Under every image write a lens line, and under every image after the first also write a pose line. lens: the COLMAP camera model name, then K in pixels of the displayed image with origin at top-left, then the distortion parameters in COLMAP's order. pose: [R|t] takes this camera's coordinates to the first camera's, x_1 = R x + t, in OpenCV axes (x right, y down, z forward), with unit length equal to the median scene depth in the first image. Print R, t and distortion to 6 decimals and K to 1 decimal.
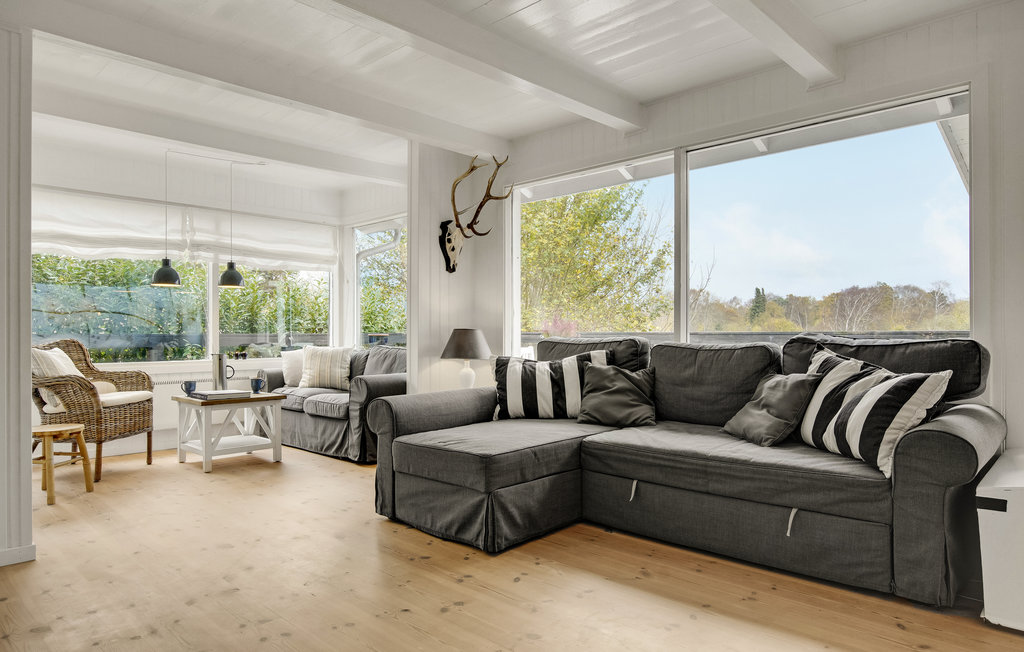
lens RADIAL K [[631.5, 0, 510.9], [0, 631.5, 325.0], [0, 0, 1]] dist [-0.001213, -0.002426]
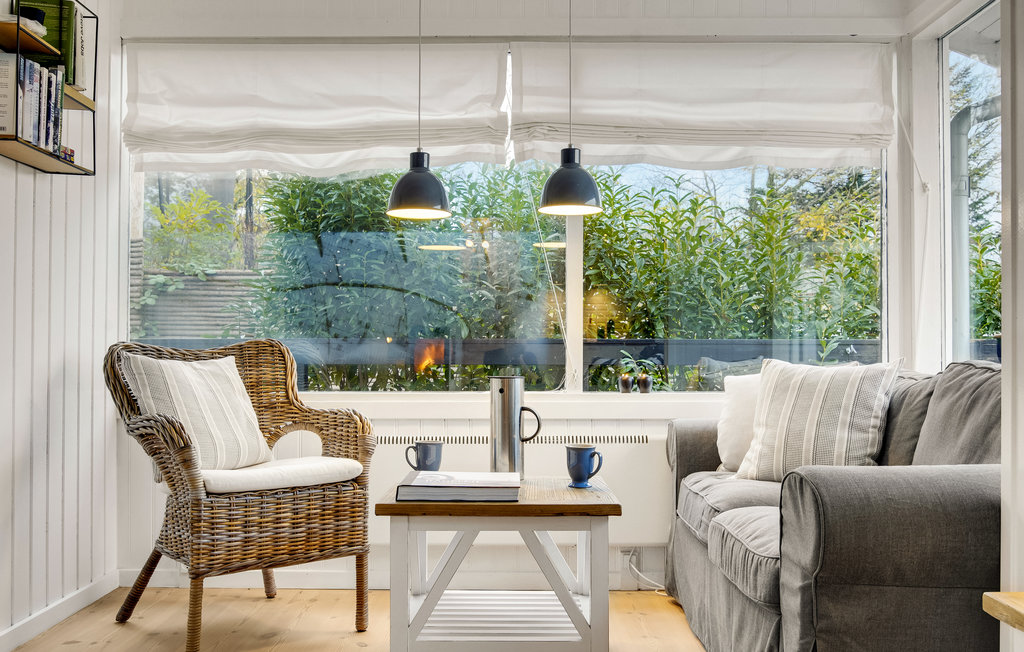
lens RADIAL K [[984.9, 0, 510.6], [0, 984.9, 333.6], [0, 0, 1]] dist [-0.004686, 0.000000]
pose [[0.690898, -0.012359, -0.722846, -0.020272], [0.006067, 0.999918, -0.011297, 0.026565], [0.722927, 0.003420, 0.690916, 0.584466]]
